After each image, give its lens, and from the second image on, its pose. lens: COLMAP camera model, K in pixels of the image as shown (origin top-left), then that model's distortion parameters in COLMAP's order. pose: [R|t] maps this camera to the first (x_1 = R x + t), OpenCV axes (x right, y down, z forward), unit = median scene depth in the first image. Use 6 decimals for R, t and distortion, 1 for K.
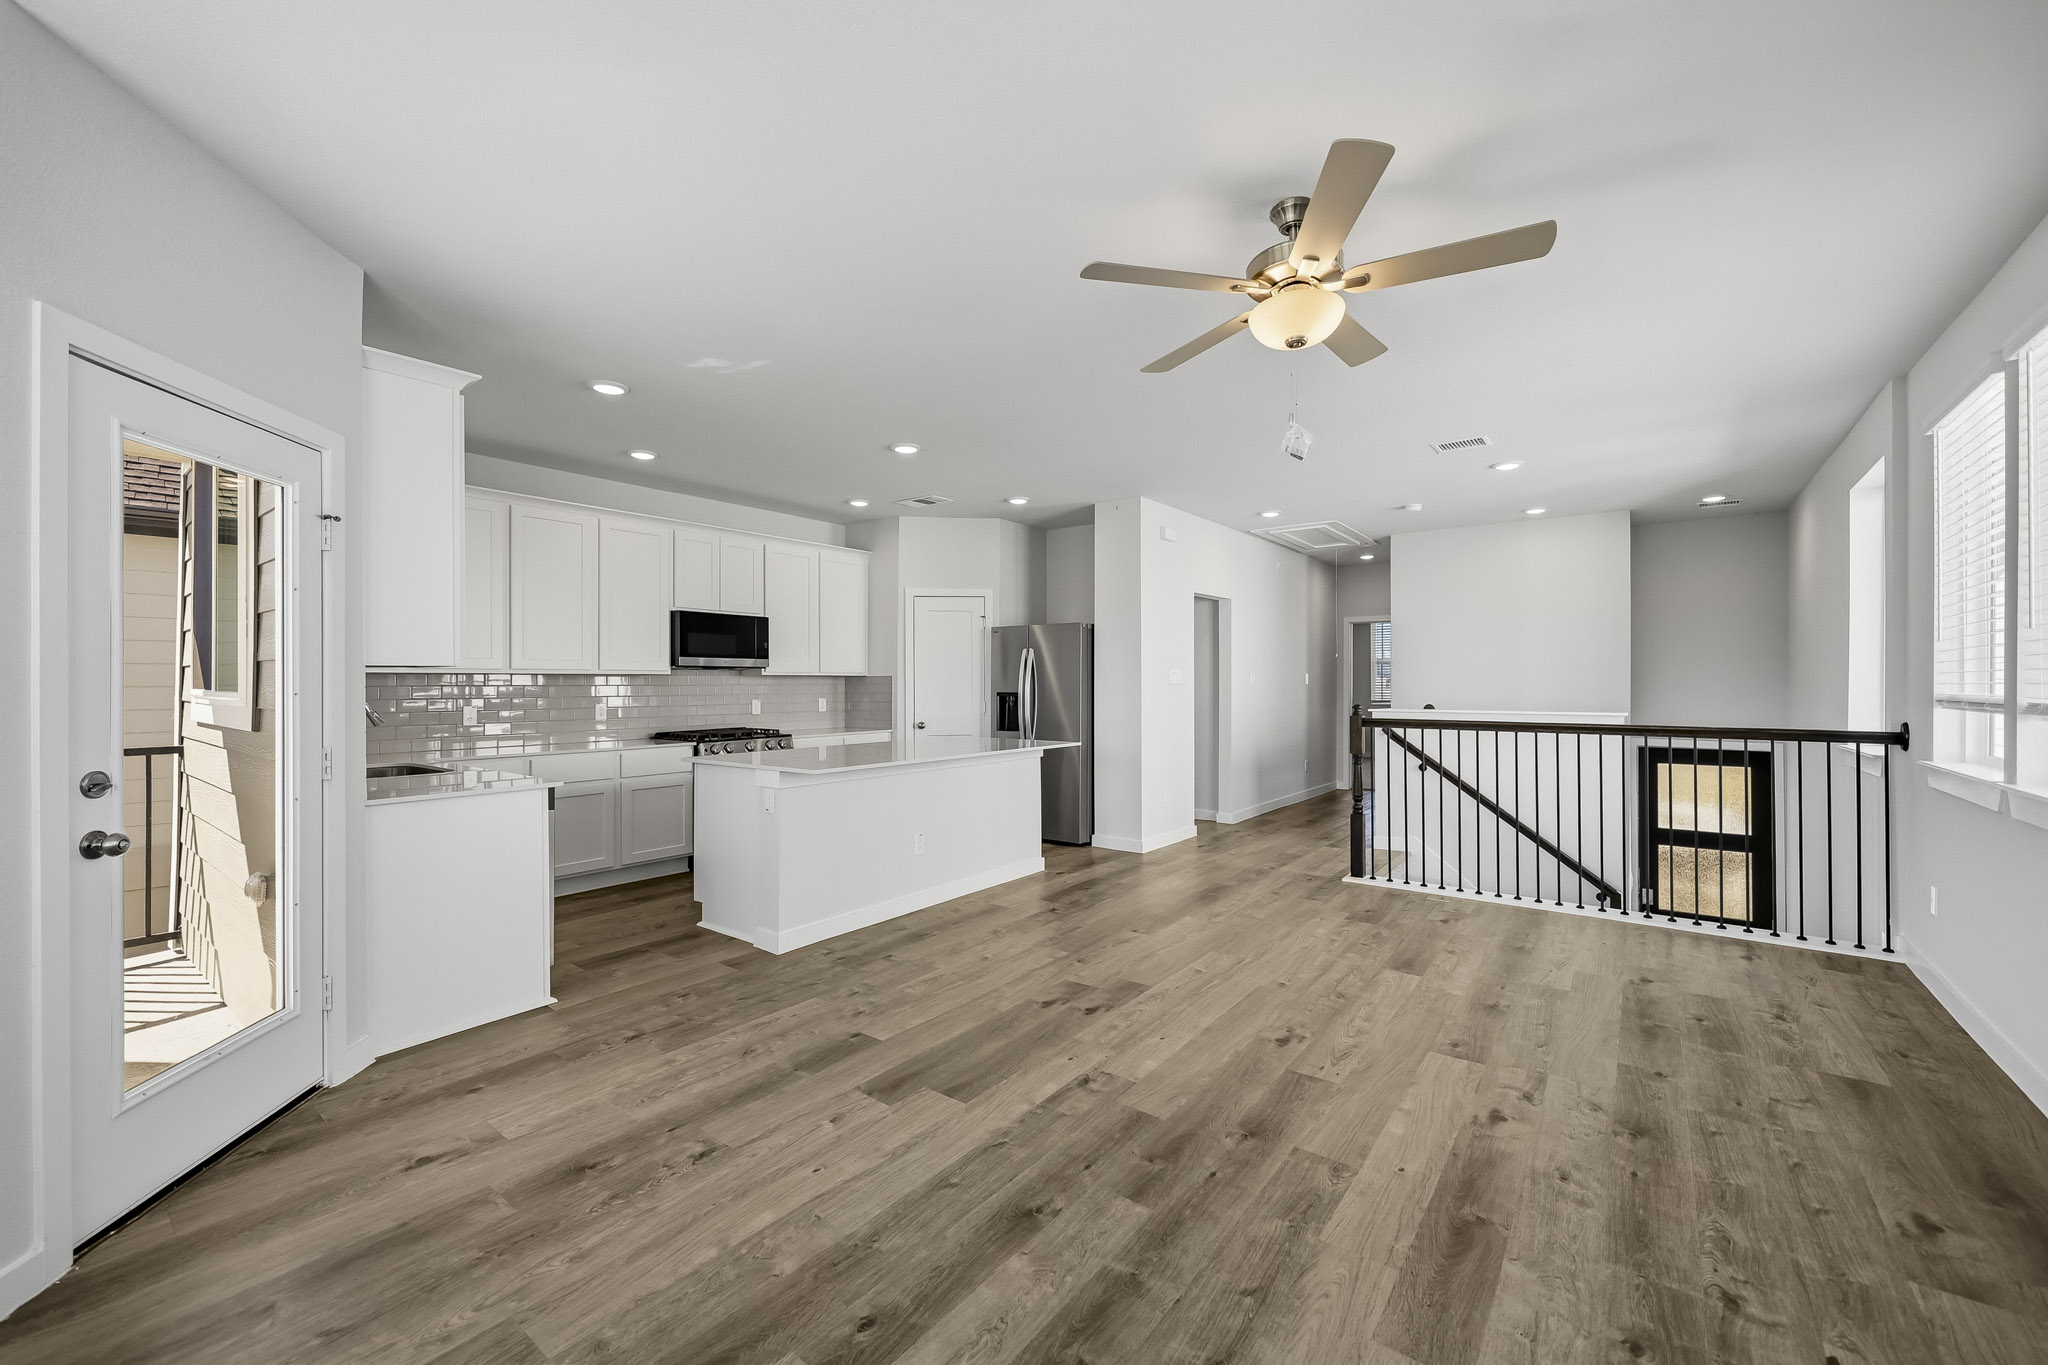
lens RADIAL K [[812.7, 0, 1020.4], [0, 812.7, 677.8], [0, 0, 1]] dist [-0.001364, 0.000012]
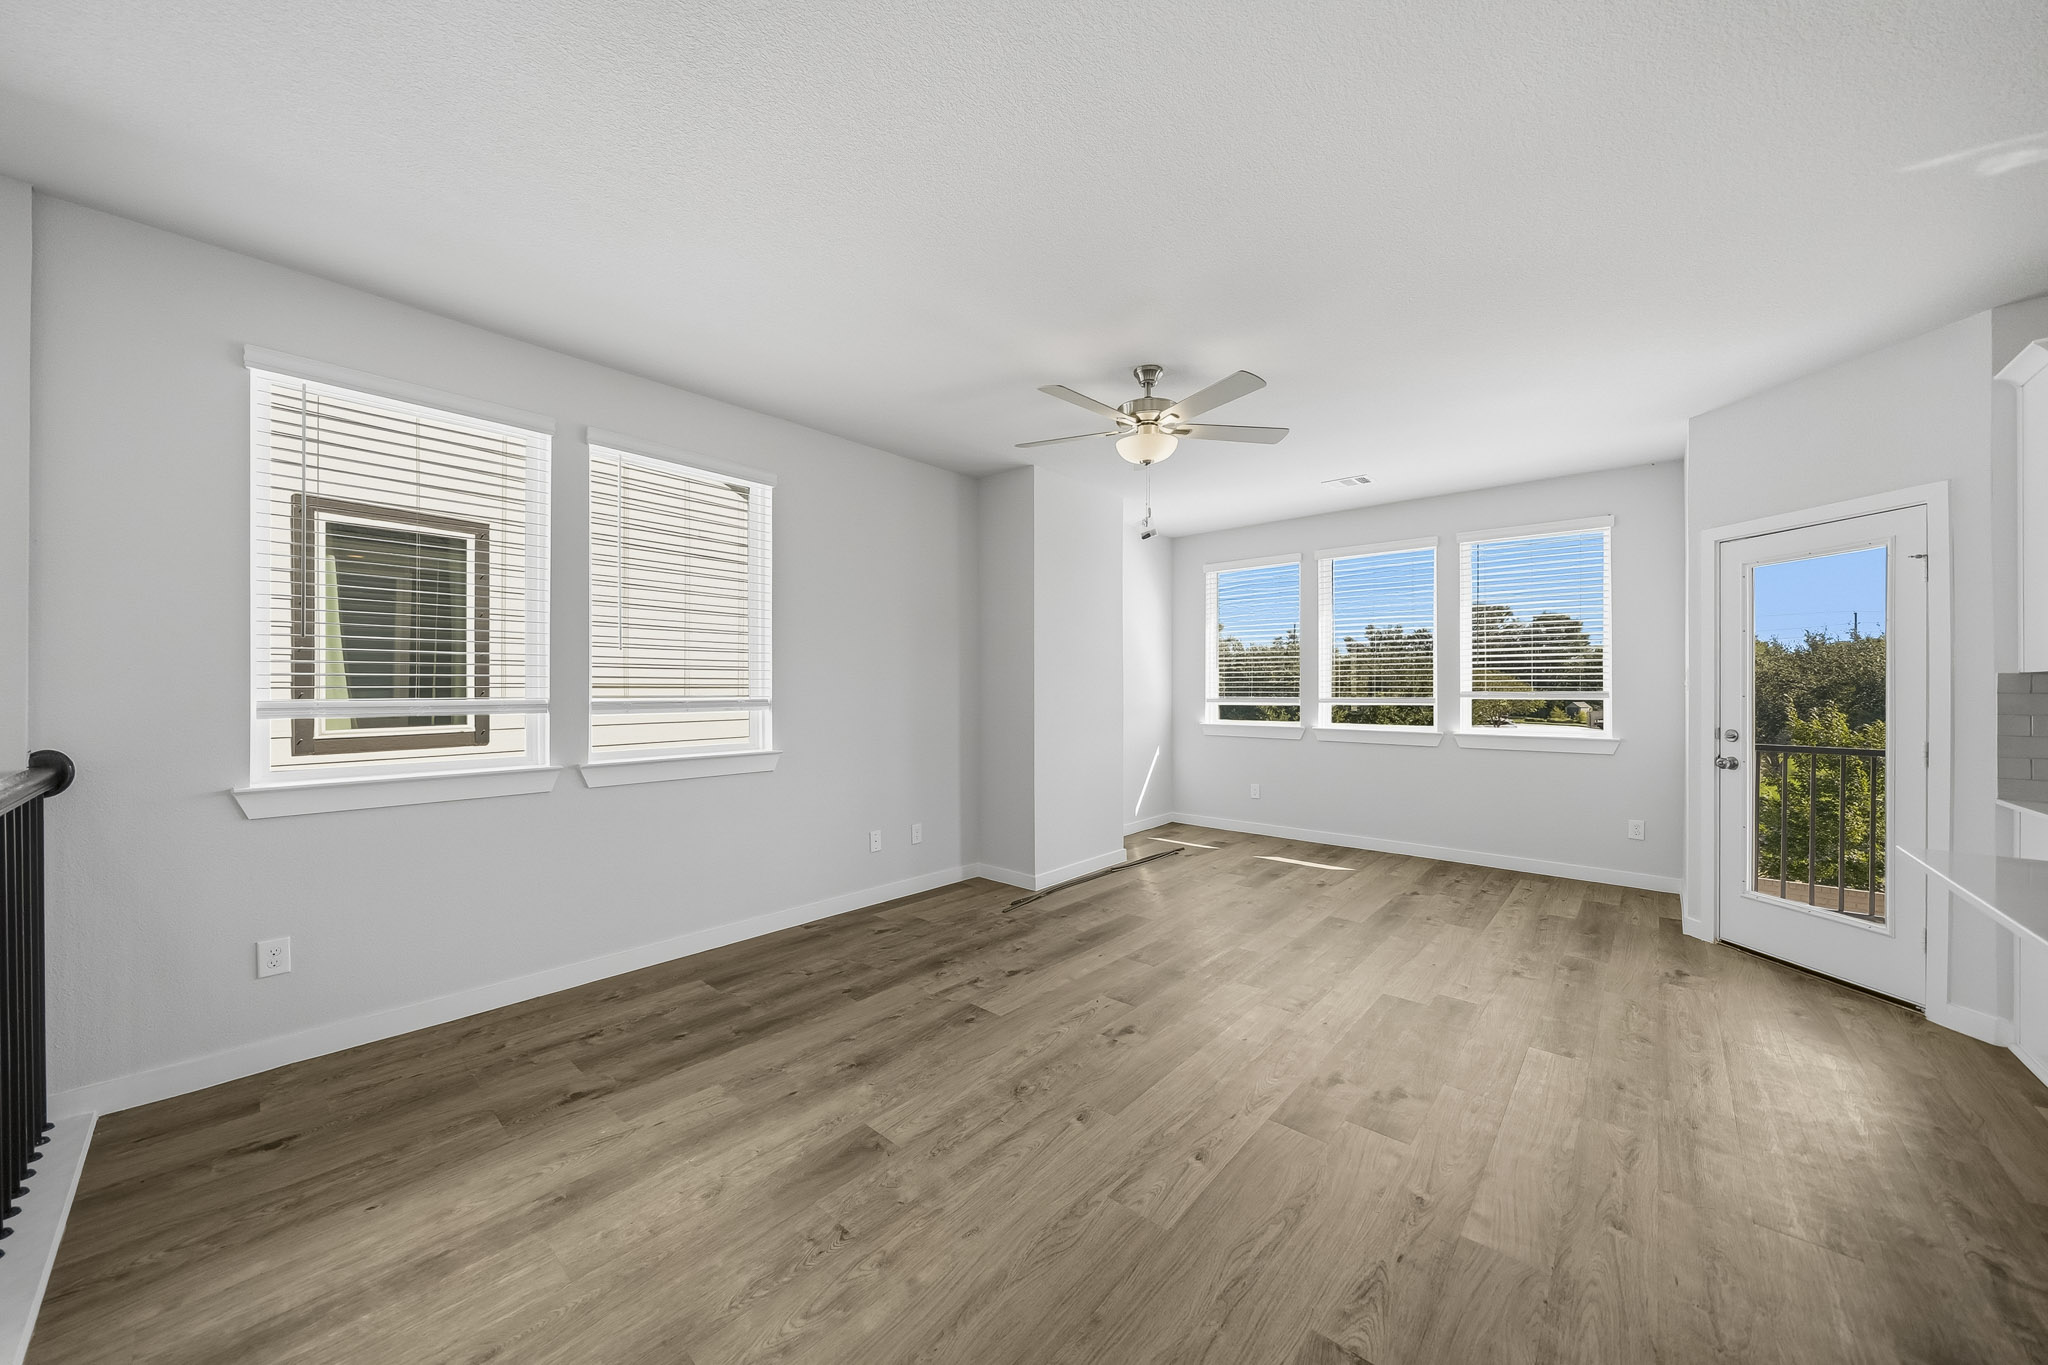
lens RADIAL K [[721.4, 0, 1015.6], [0, 721.4, 685.9], [0, 0, 1]] dist [-0.003229, 0.000101]
pose [[-0.997130, -0.001169, 0.075696, 0.317951], [-0.001775, 0.999967, -0.007940, 0.008137], [-0.075684, -0.008051, -0.997099, 1.557645]]
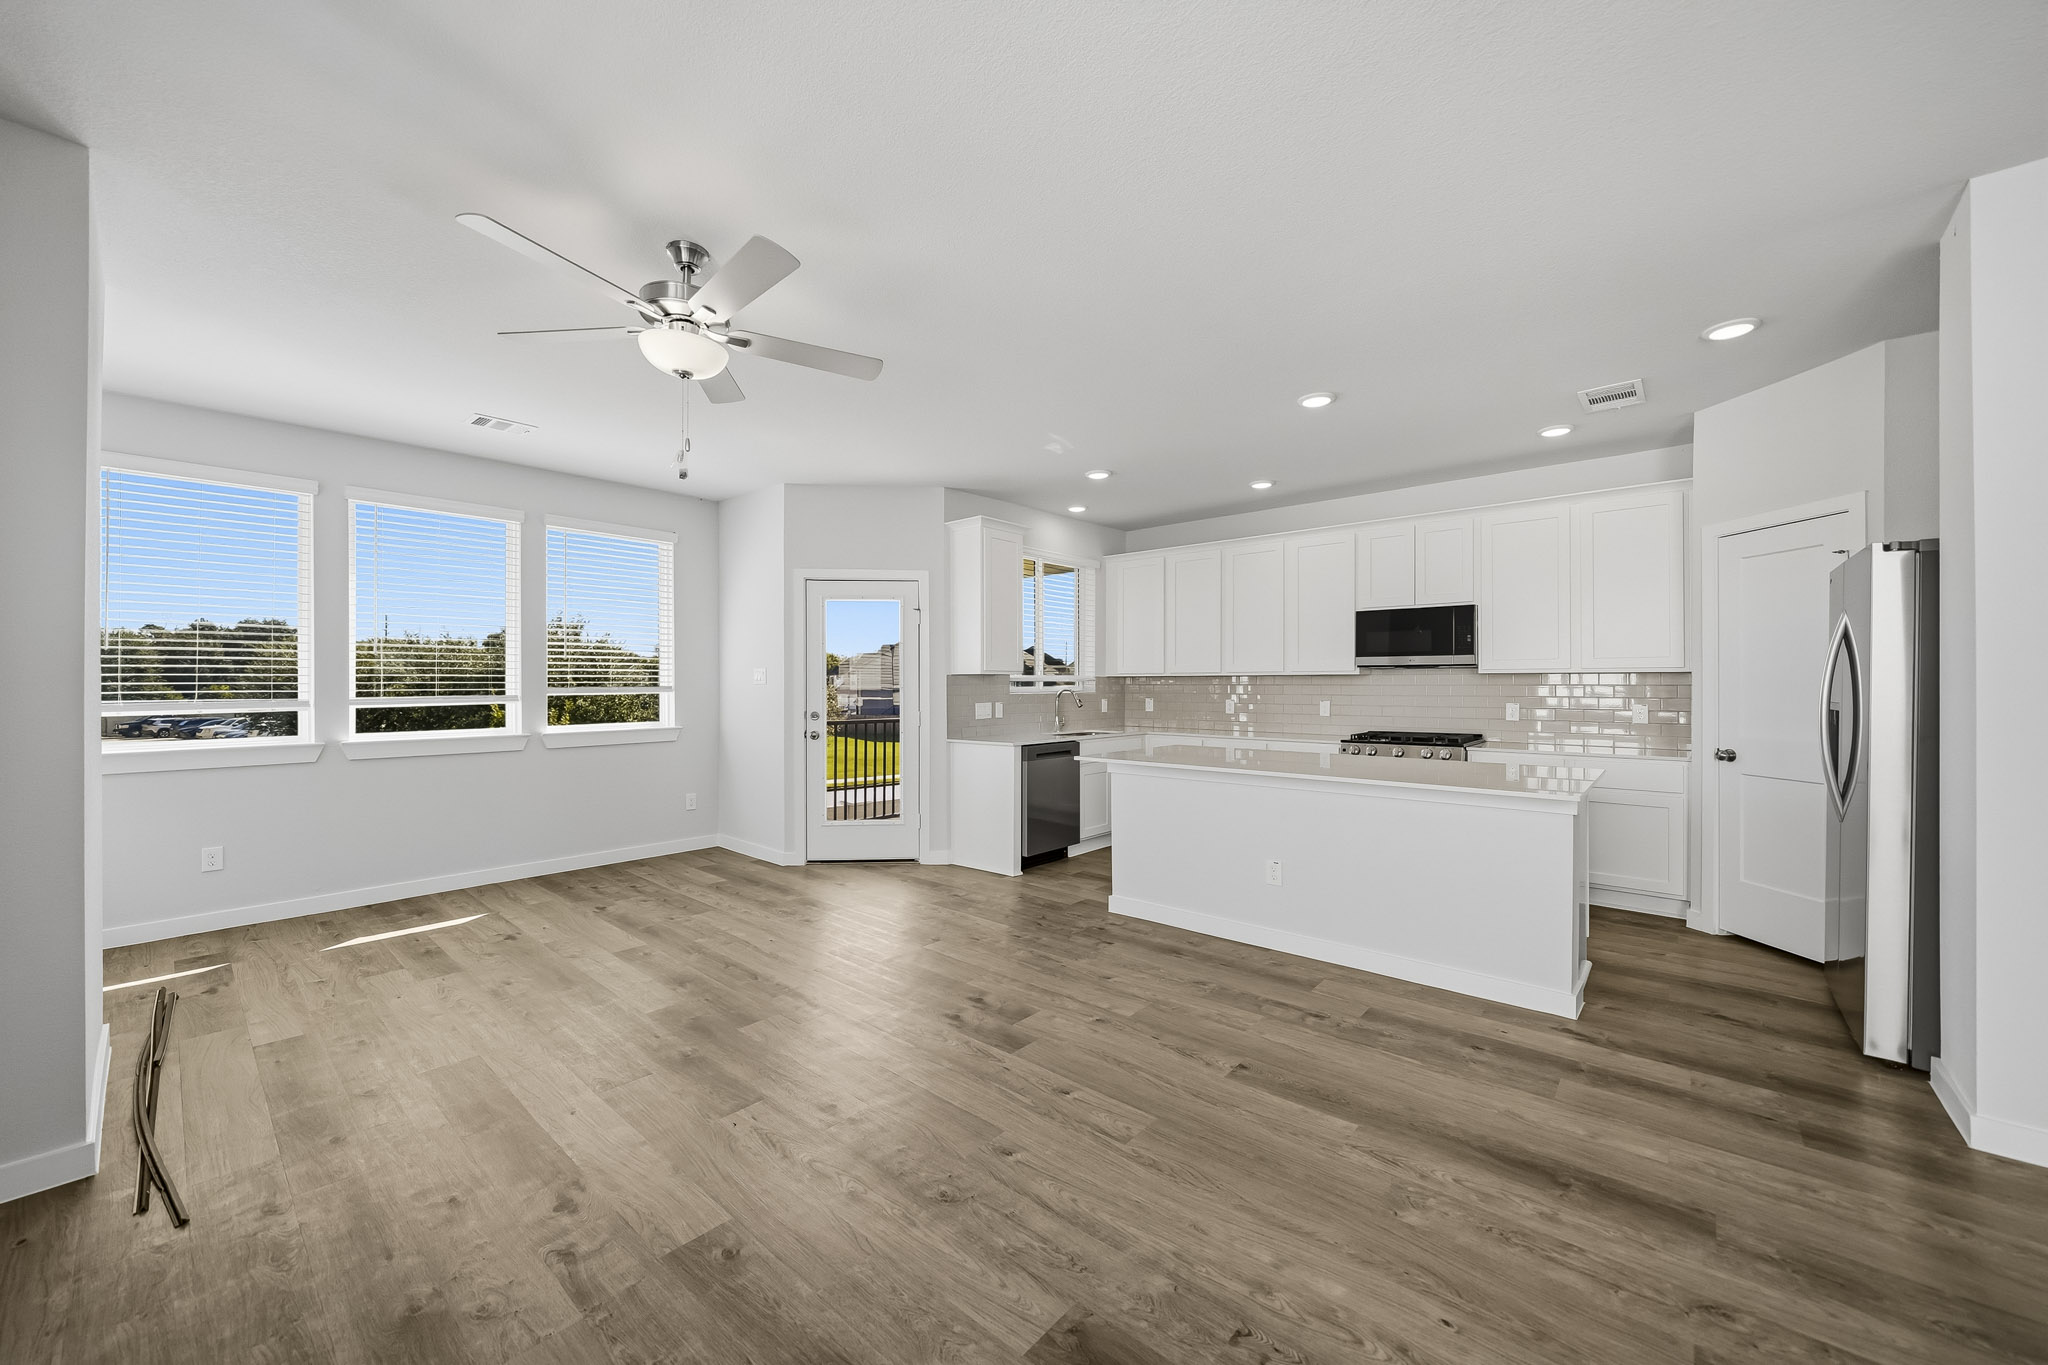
lens RADIAL K [[770.1, 0, 1019.7], [0, 770.1, 681.3], [0, 0, 1]] dist [-0.001643, -0.000182]
pose [[-0.065906, -0.000260, -0.997826, 0.891005], [0.007837, 0.999969, -0.000778, 0.003254], [0.997795, -0.007871, -0.065902, 1.007193]]
